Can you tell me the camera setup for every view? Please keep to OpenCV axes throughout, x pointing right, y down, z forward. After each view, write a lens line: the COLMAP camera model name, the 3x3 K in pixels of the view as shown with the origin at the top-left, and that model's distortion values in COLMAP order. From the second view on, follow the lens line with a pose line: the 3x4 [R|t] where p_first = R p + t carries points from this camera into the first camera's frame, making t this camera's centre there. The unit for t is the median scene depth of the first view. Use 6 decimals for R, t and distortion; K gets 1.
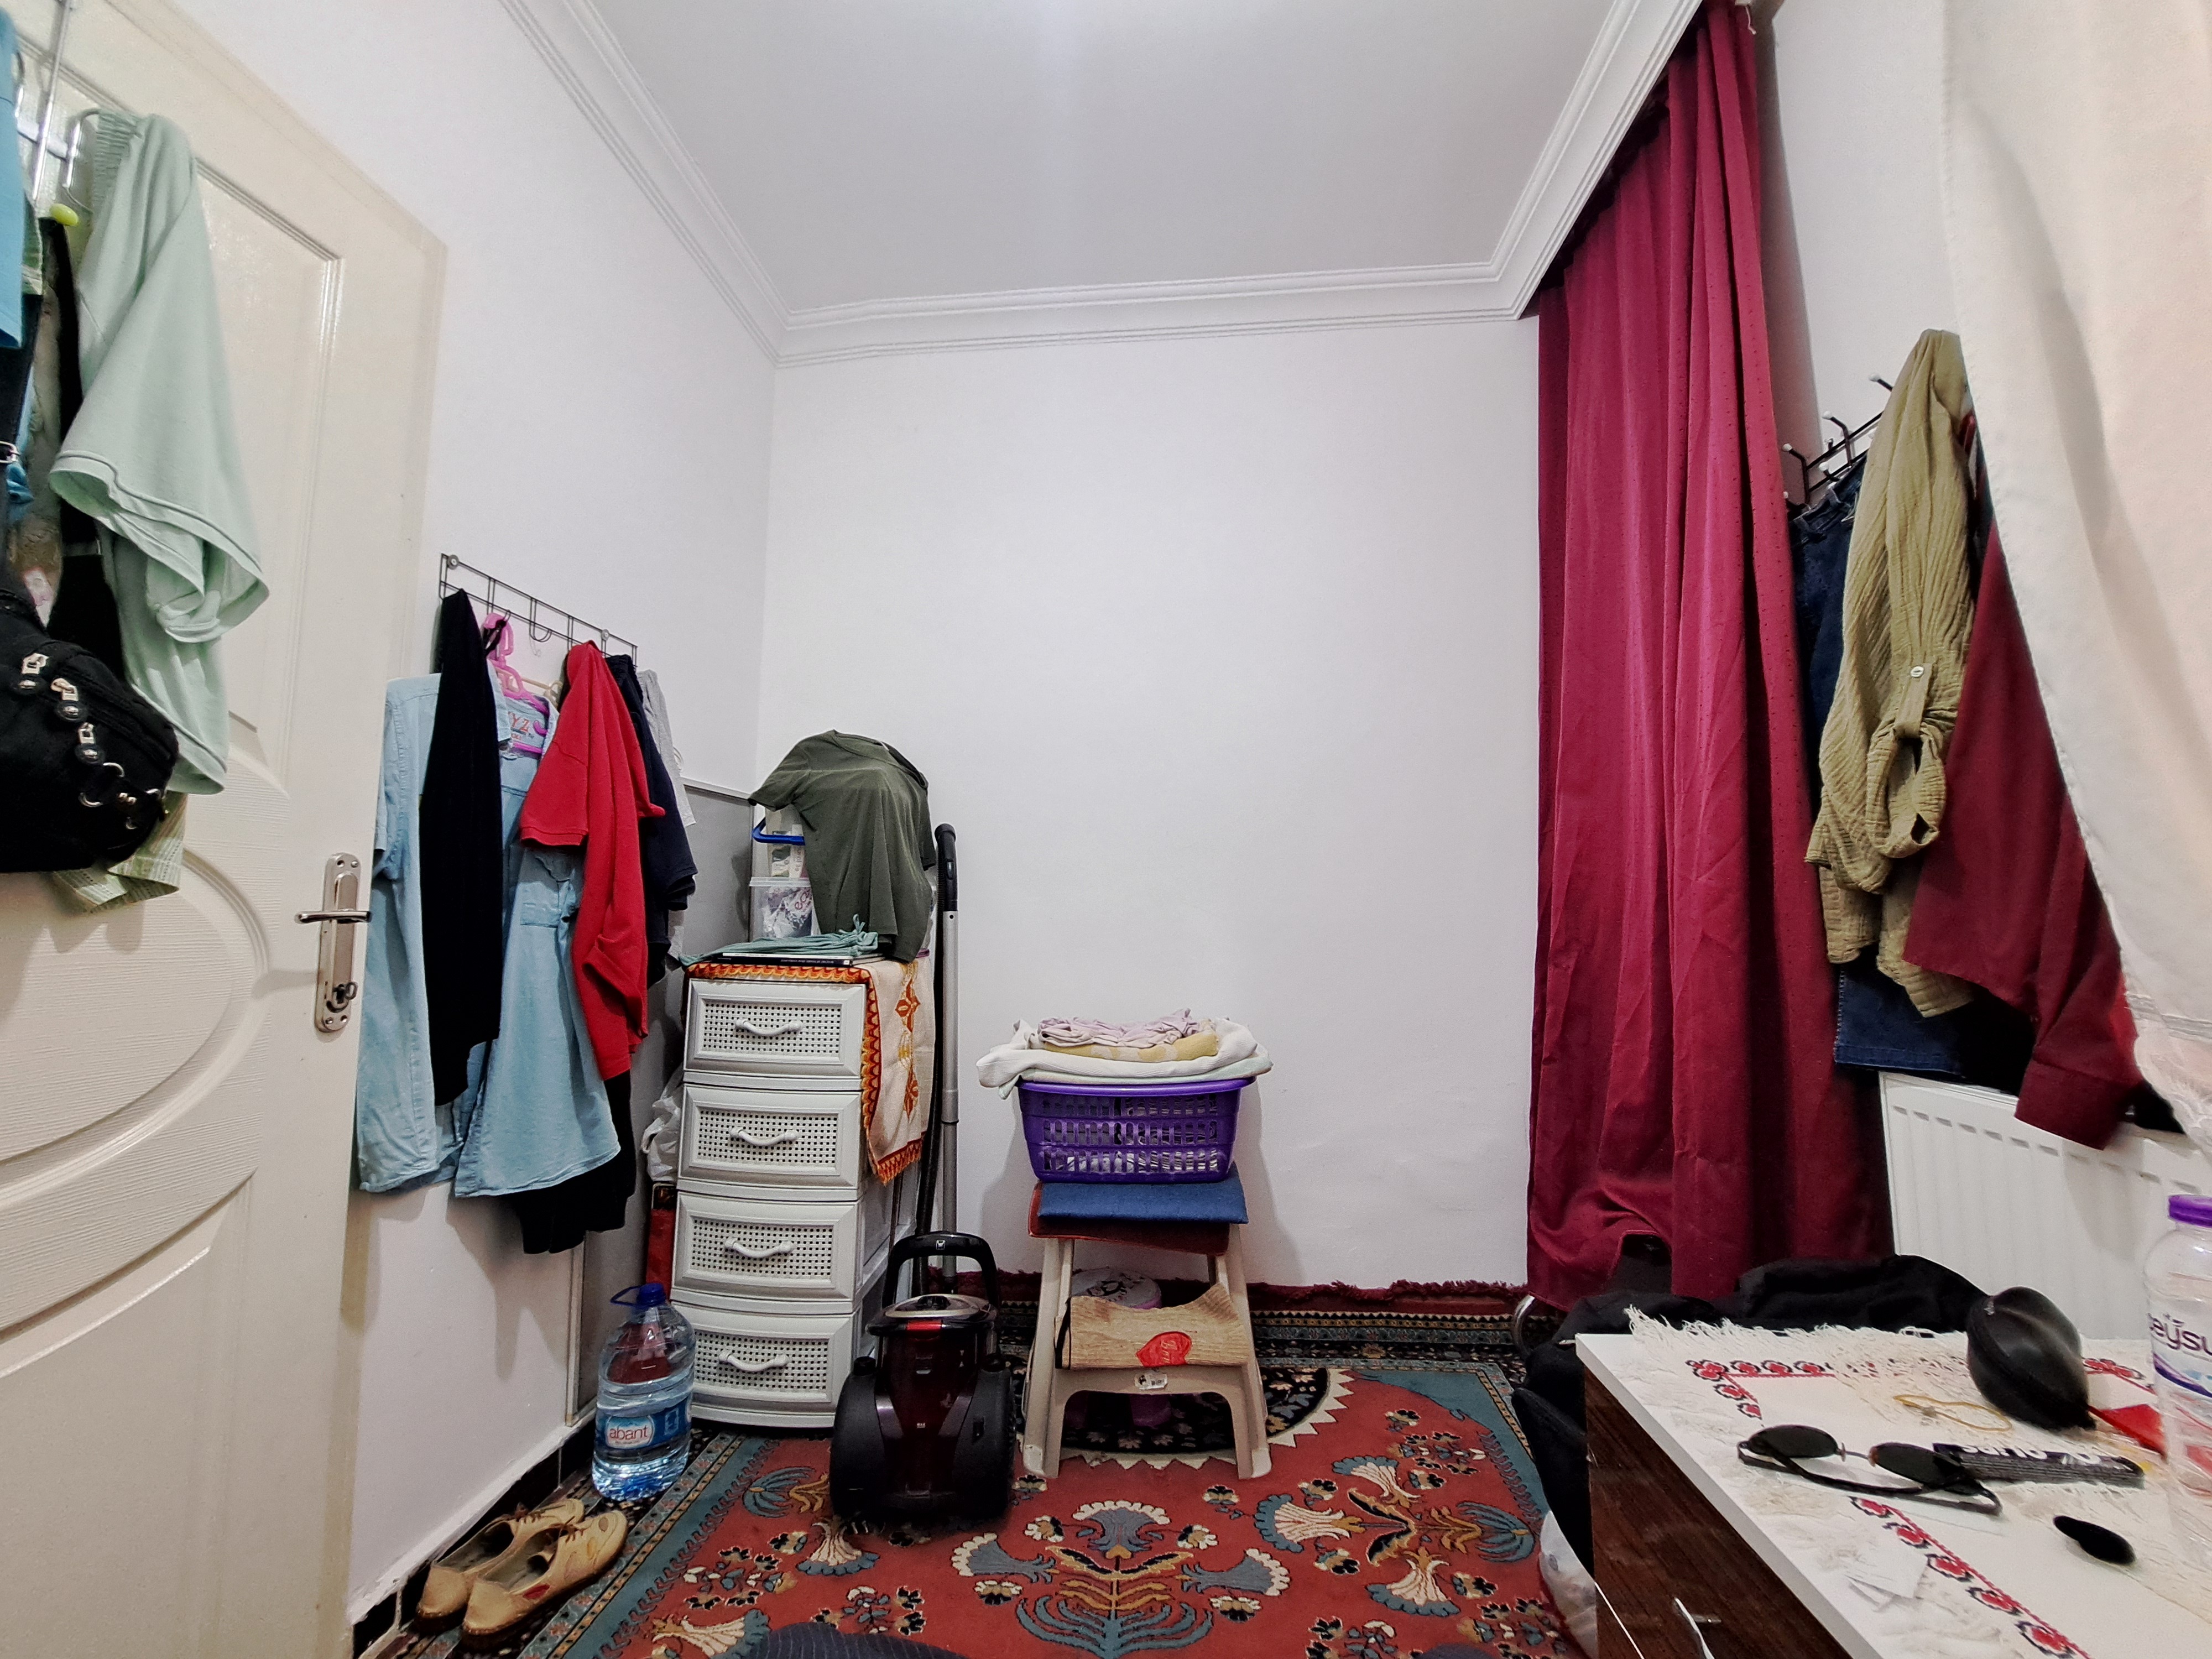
lens RADIAL K [[888.8, 0, 1085.5], [0, 888.8, 812.1], [0, 0, 1]] dist [-0.013256, -0.001095]
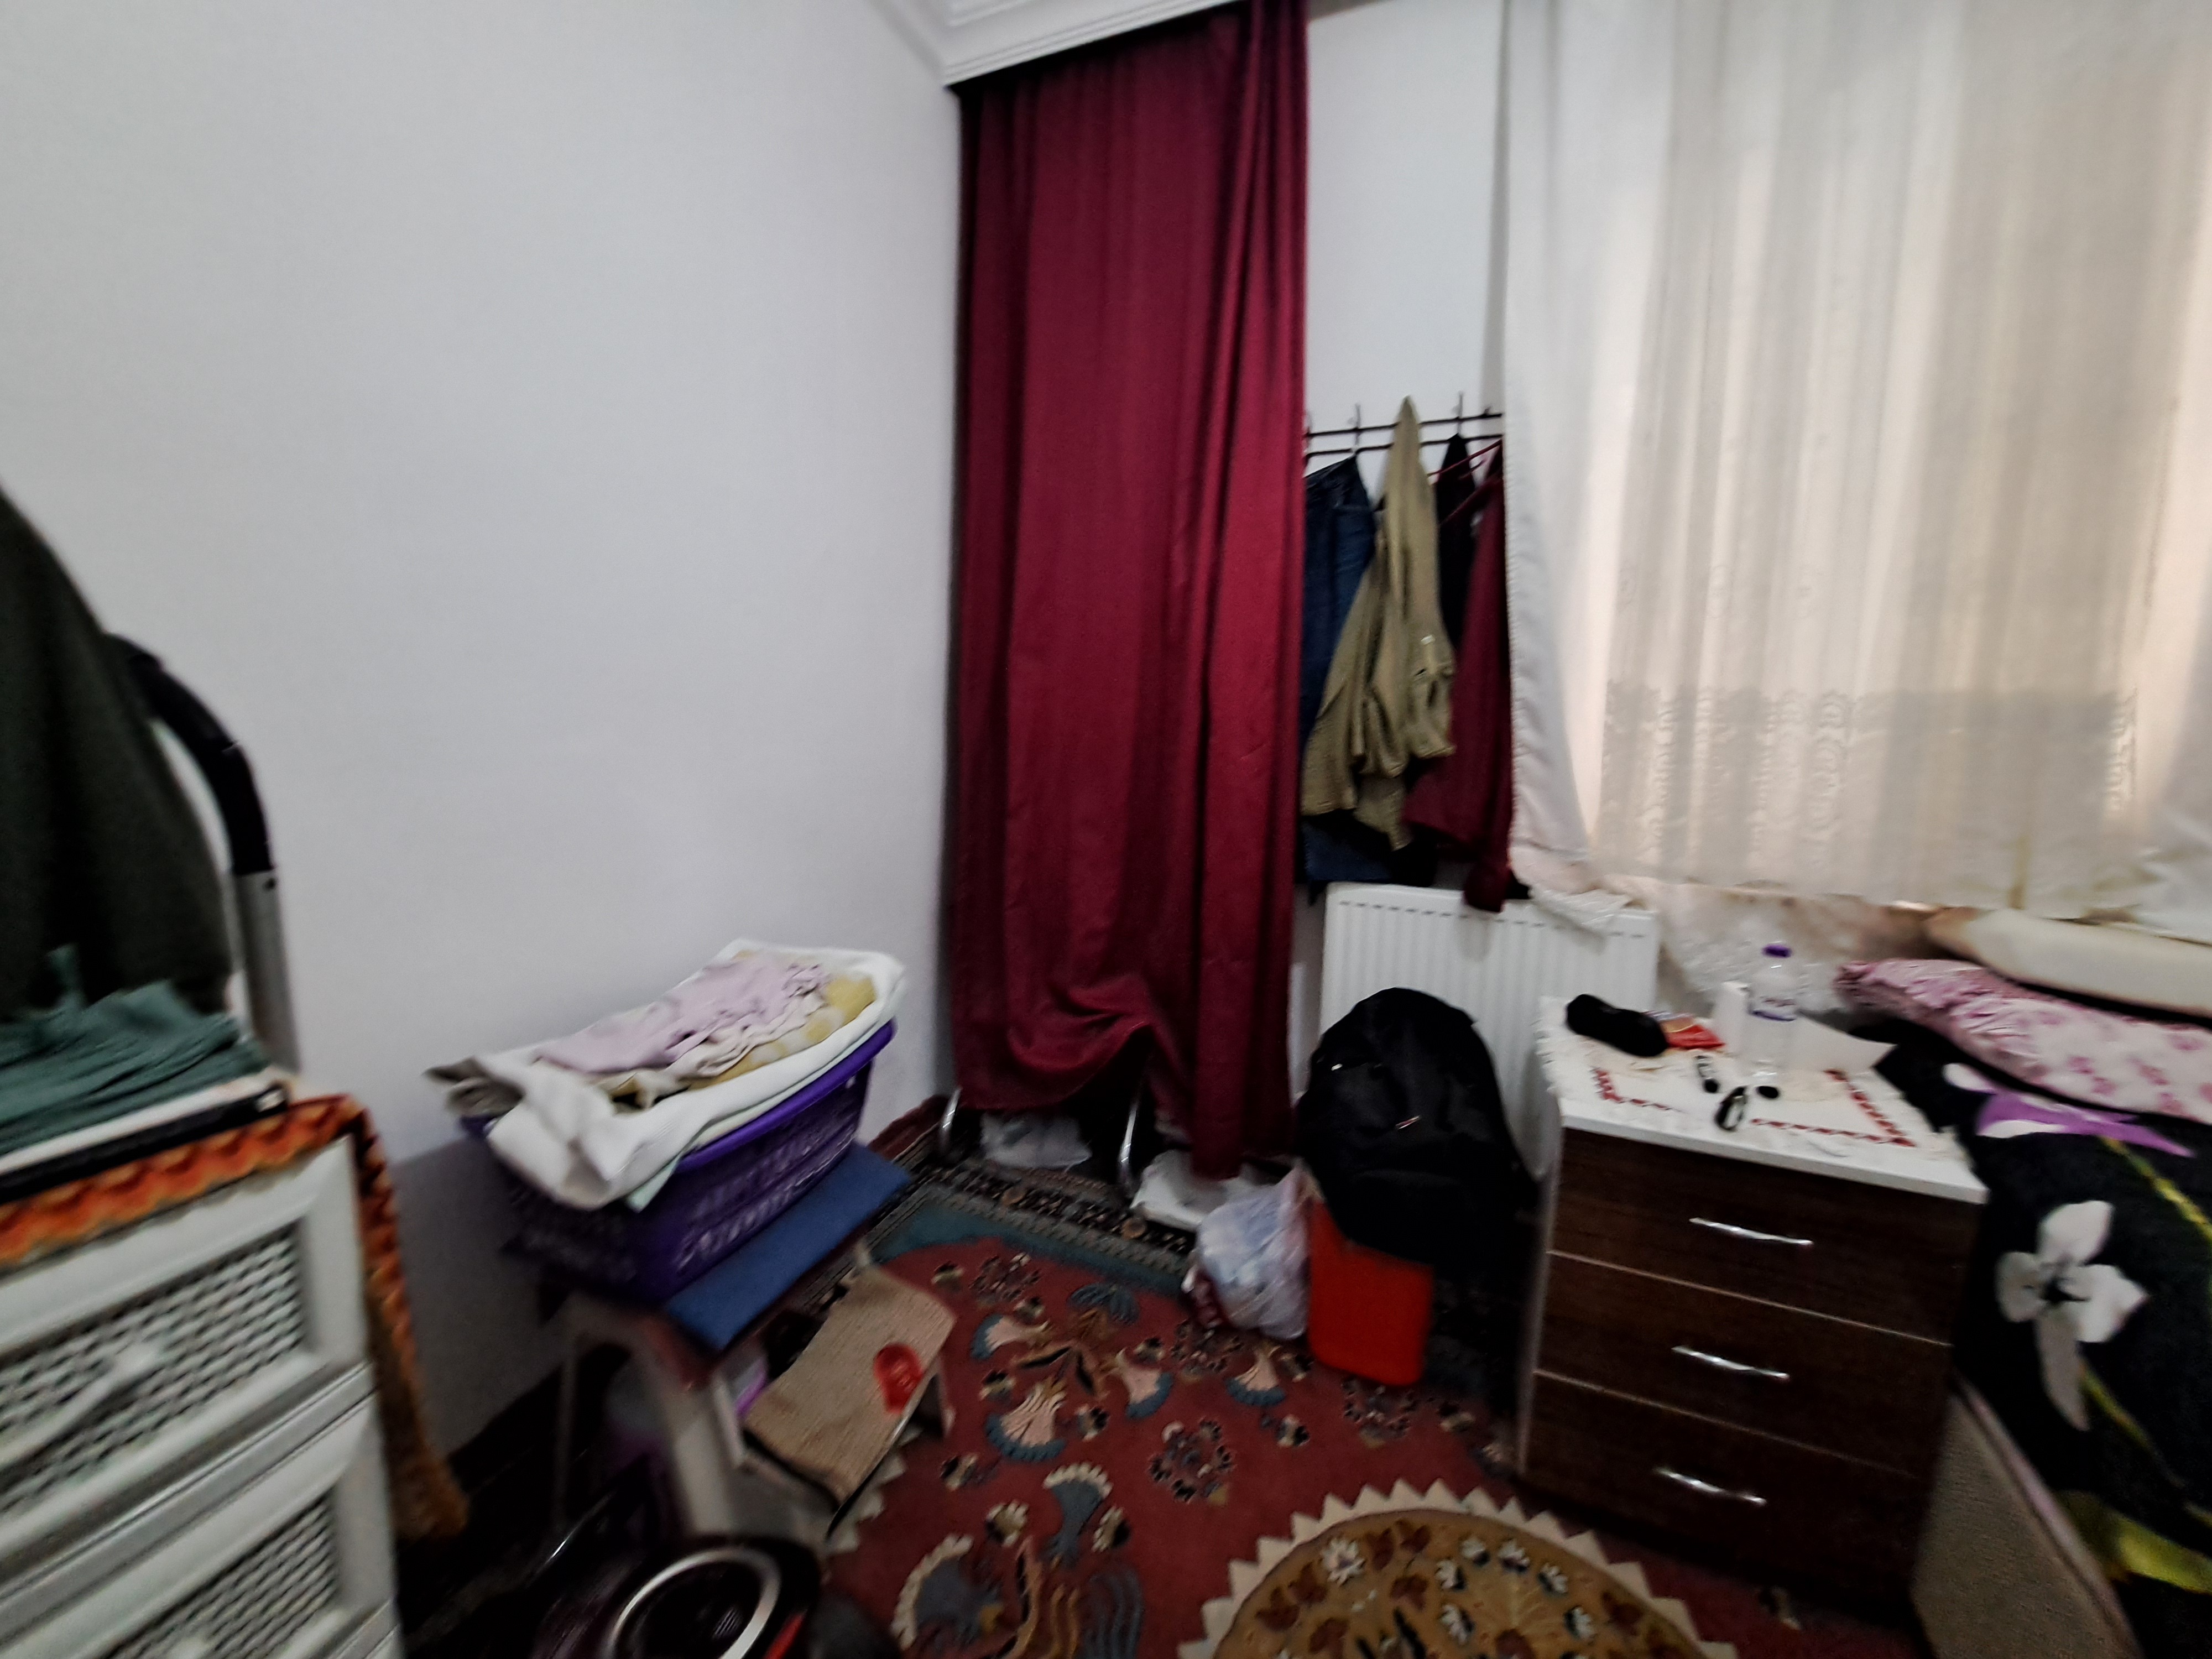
lens RADIAL K [[888.8, 0, 1072.8], [0, 888.8, 805.8], [0, 0, 1]] dist [-0.013256, -0.001095]
pose [[0.322803, -0.125134, 0.938158, -0.625640], [-0.120925, 0.977645, 0.172009, -0.049598], [-0.938709, -0.168971, 0.300455, 0.827155]]
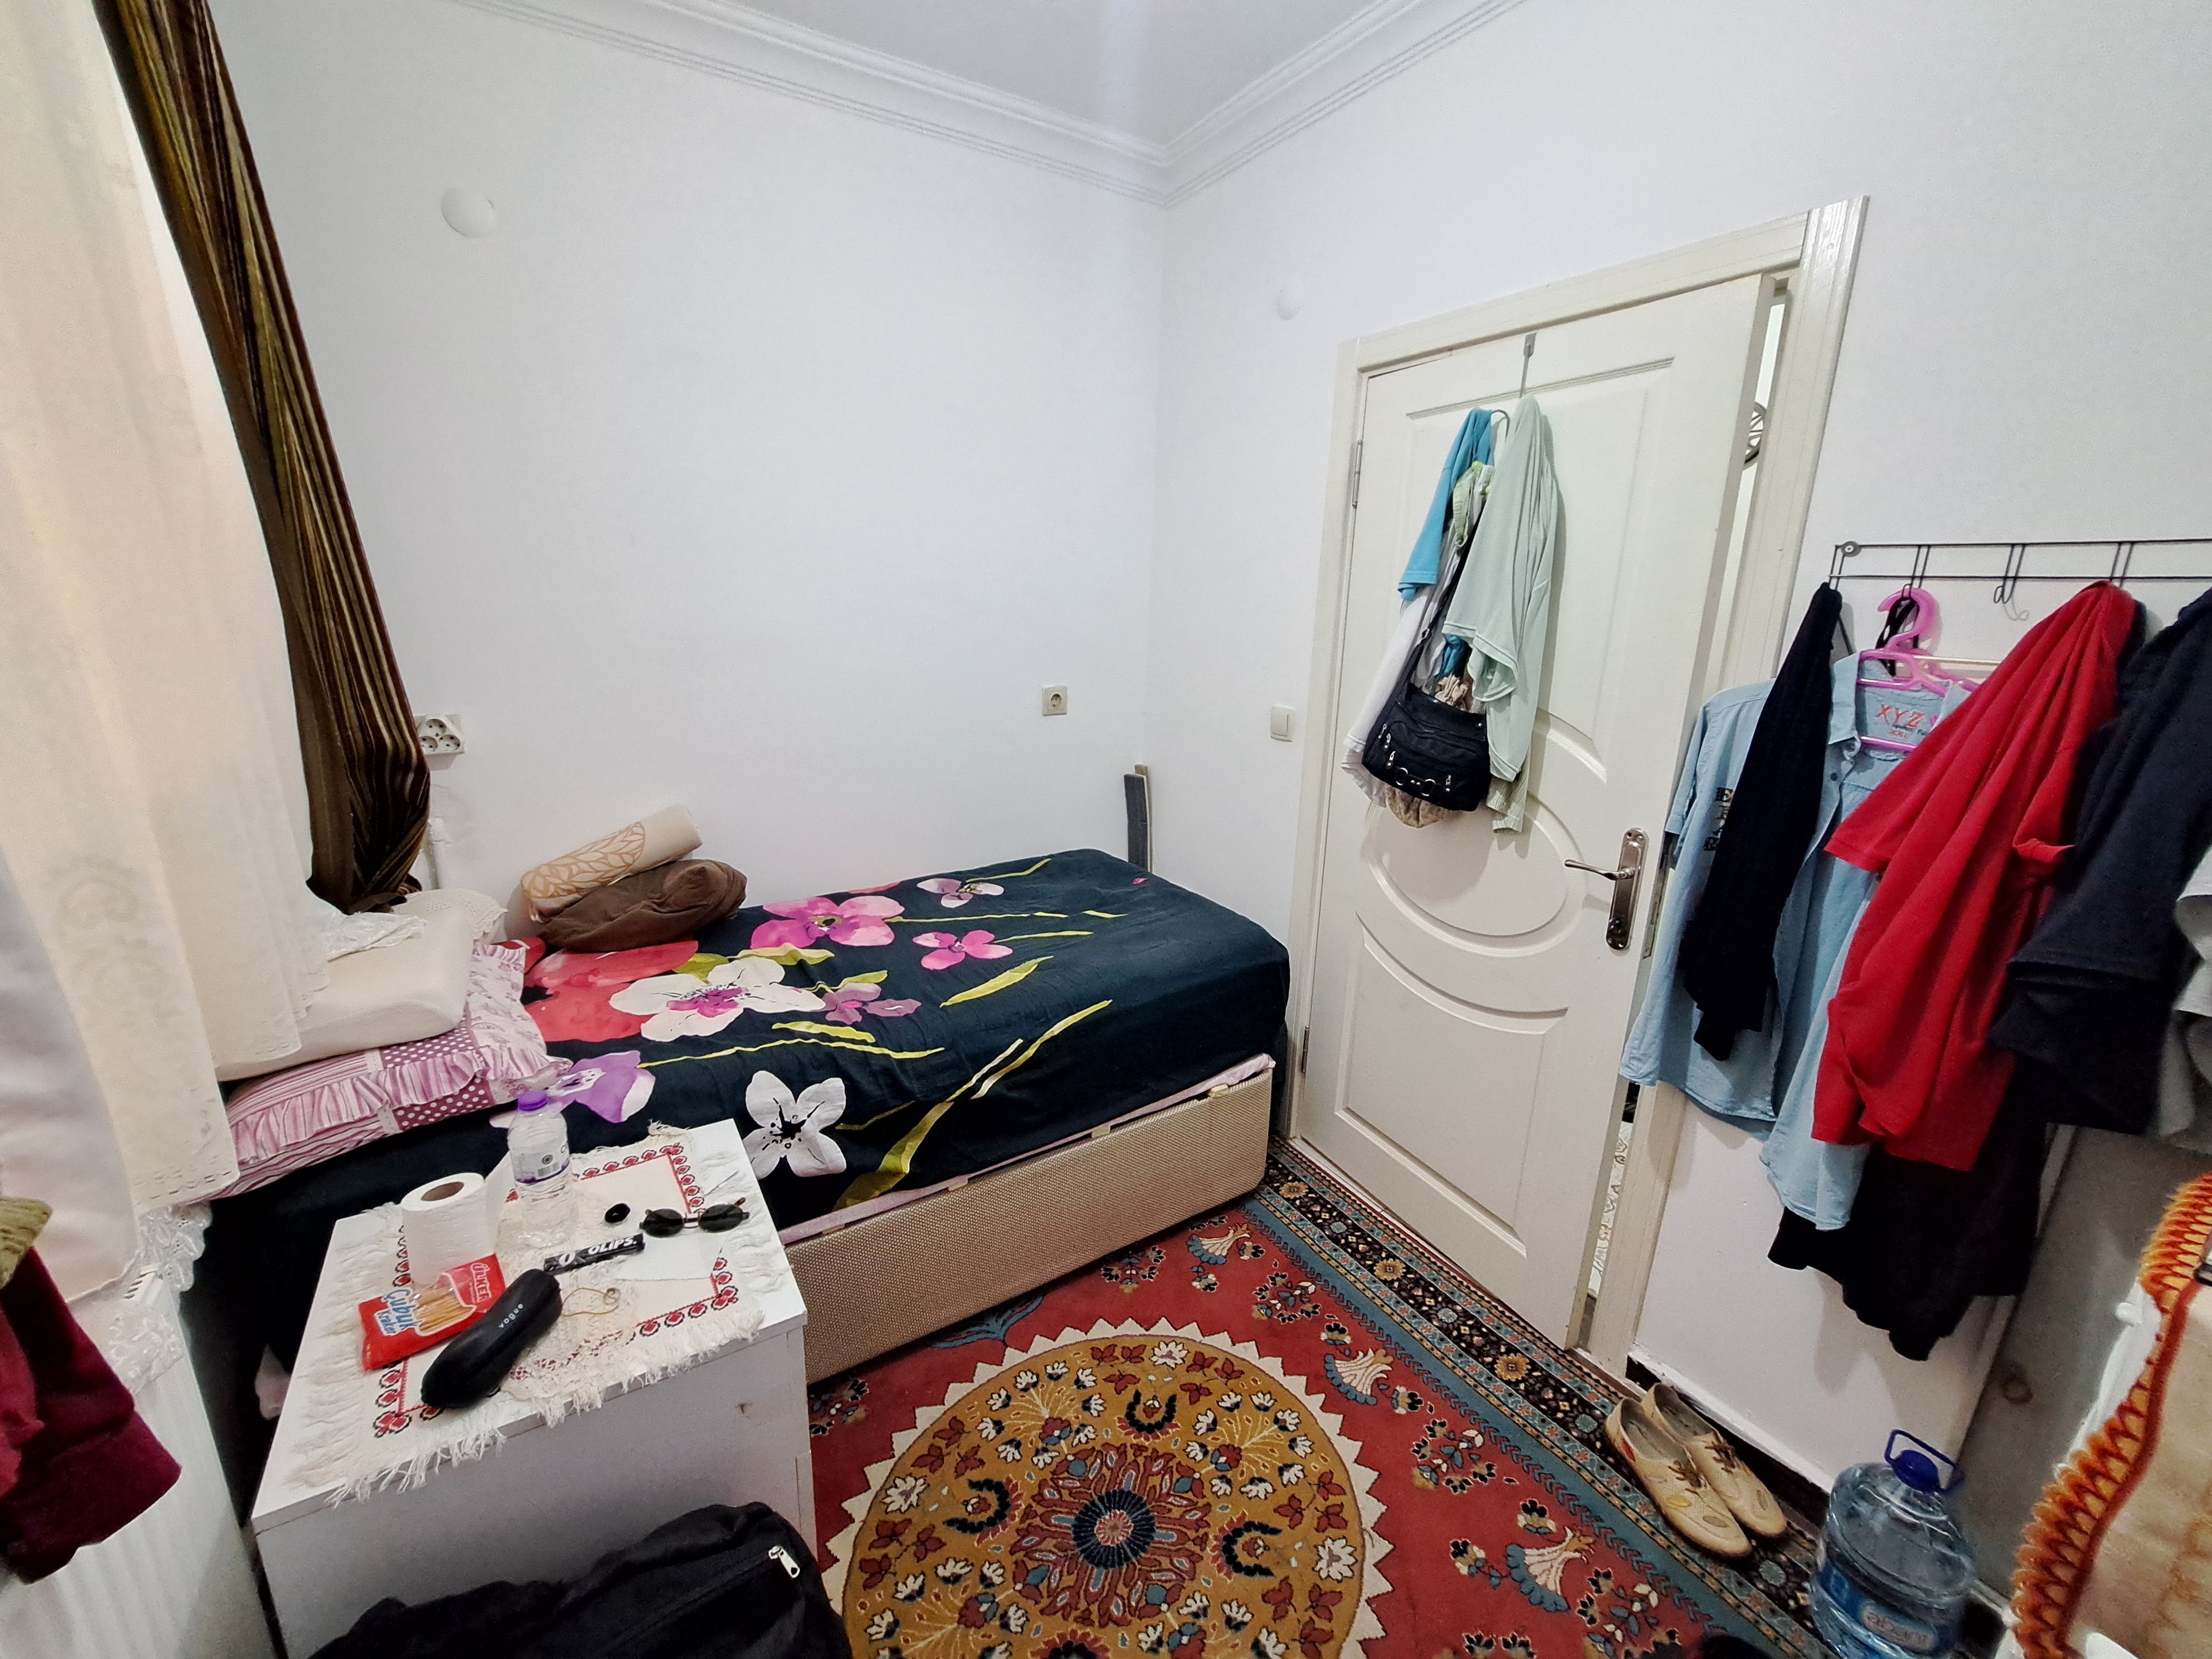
lens RADIAL K [[888.8, 0, 1090.8], [0, 888.8, 815.9], [0, 0, 1]] dist [-0.013256, -0.001095]
pose [[-0.793587, 0.133092, -0.593722, 0.523821], [0.039691, 0.985029, 0.167757, -0.194407], [0.607161, 0.109565, -0.786989, 1.281919]]
